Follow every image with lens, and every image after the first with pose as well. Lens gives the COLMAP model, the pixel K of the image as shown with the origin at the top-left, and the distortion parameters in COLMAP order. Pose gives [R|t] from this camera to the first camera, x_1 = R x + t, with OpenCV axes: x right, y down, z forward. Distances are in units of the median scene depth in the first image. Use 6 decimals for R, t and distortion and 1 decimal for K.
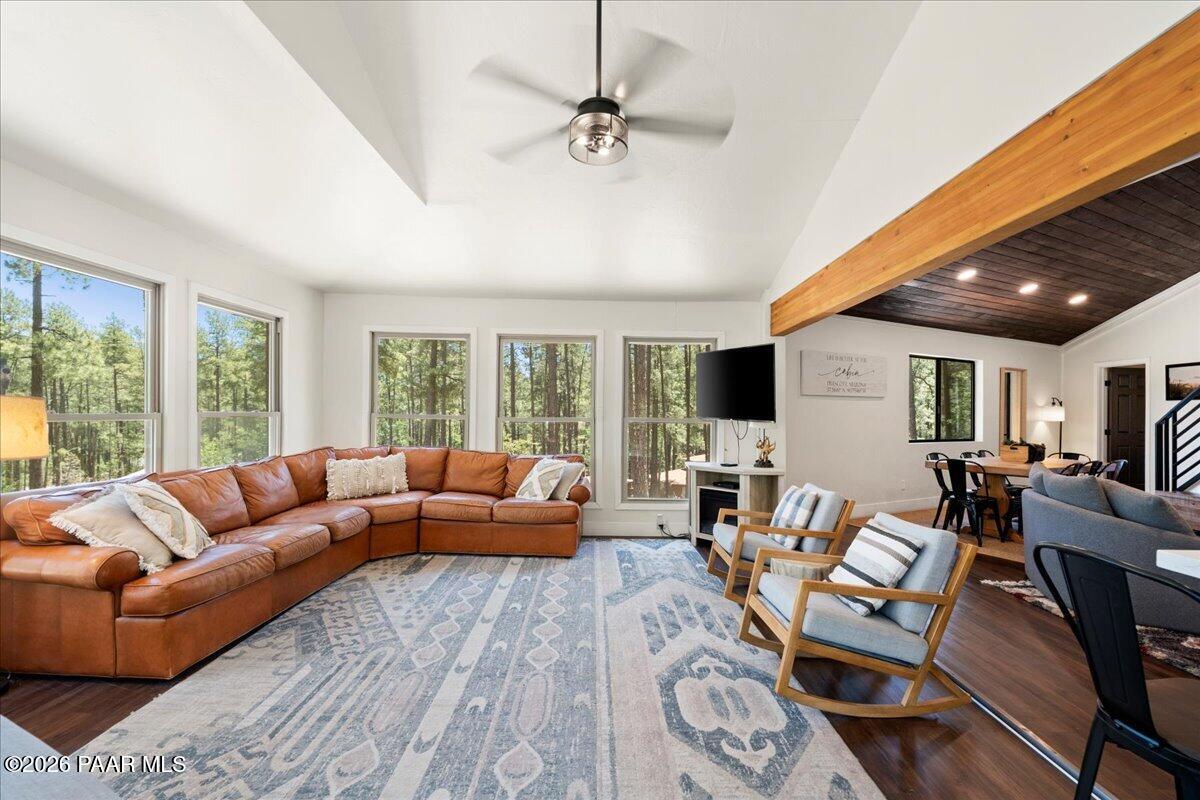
lens RADIAL K [[545.6, 0, 596.8], [0, 545.6, 412.6], [0, 0, 1]] dist [-0.001601, 0.000337]
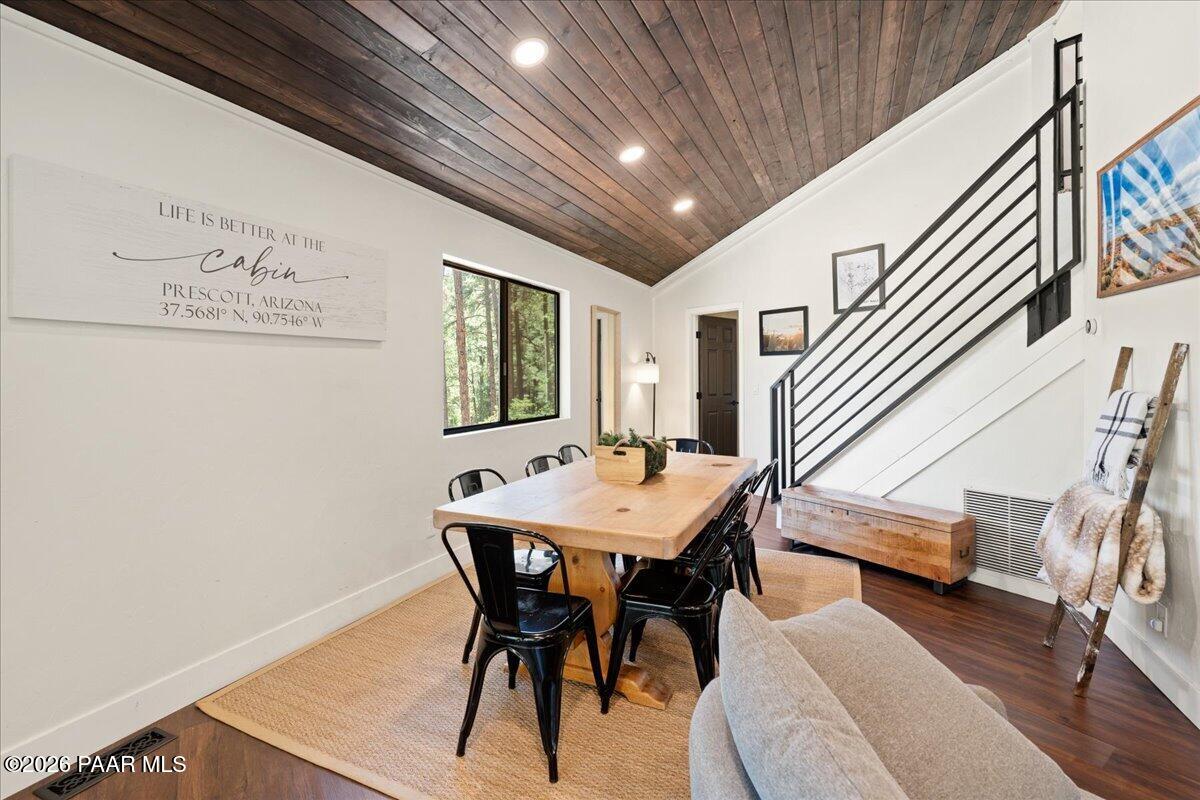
lens RADIAL K [[539.4, 0, 600.2], [0, 539.4, 394.7], [0, 0, 1]] dist [-0.001997, 0.000345]
pose [[0.791039, -0.034408, 0.610797, 0.380782], [0.007489, 0.998887, 0.046571, -0.004163], [-0.611719, -0.032266, 0.790416, 0.522251]]
